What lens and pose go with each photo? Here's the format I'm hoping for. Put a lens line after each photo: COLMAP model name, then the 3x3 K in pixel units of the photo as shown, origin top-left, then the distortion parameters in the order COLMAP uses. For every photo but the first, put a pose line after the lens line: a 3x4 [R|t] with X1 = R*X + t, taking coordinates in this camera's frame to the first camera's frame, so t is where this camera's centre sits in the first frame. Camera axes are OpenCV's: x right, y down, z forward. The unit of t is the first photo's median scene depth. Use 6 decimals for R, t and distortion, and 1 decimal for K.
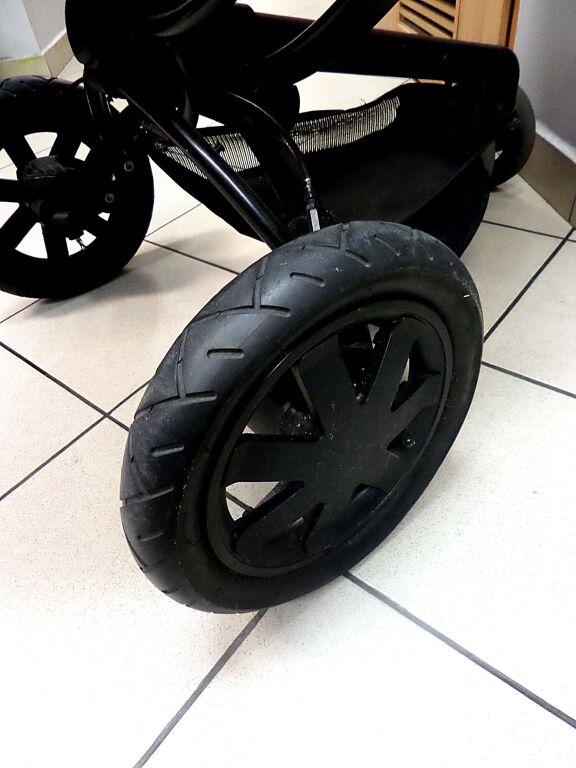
lens RADIAL K [[536.4, 0, 288.0], [0, 536.4, 384.0], [0, 0, 1]] dist [-0.002097, -0.002976]
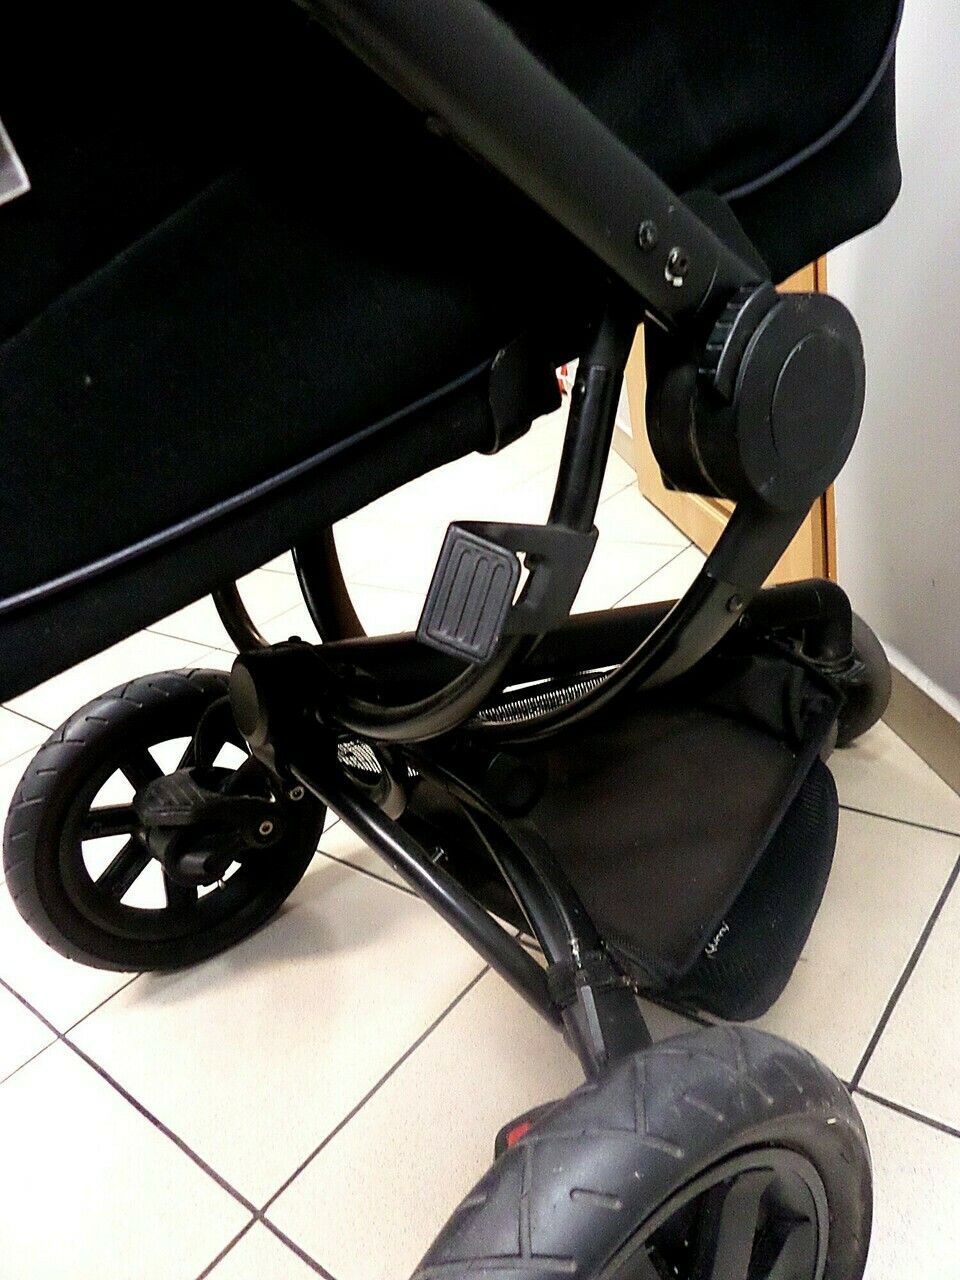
lens RADIAL K [[903.0, 0, 480.0], [0, 903.0, 640.0], [0, 0, 1]] dist [0.001201, 0.004800]
pose [[0.997001, -0.067721, -0.037465, -0.007828], [0.053083, 0.950639, -0.305725, -0.212834], [0.056320, 0.302819, 0.951382, -0.135067]]
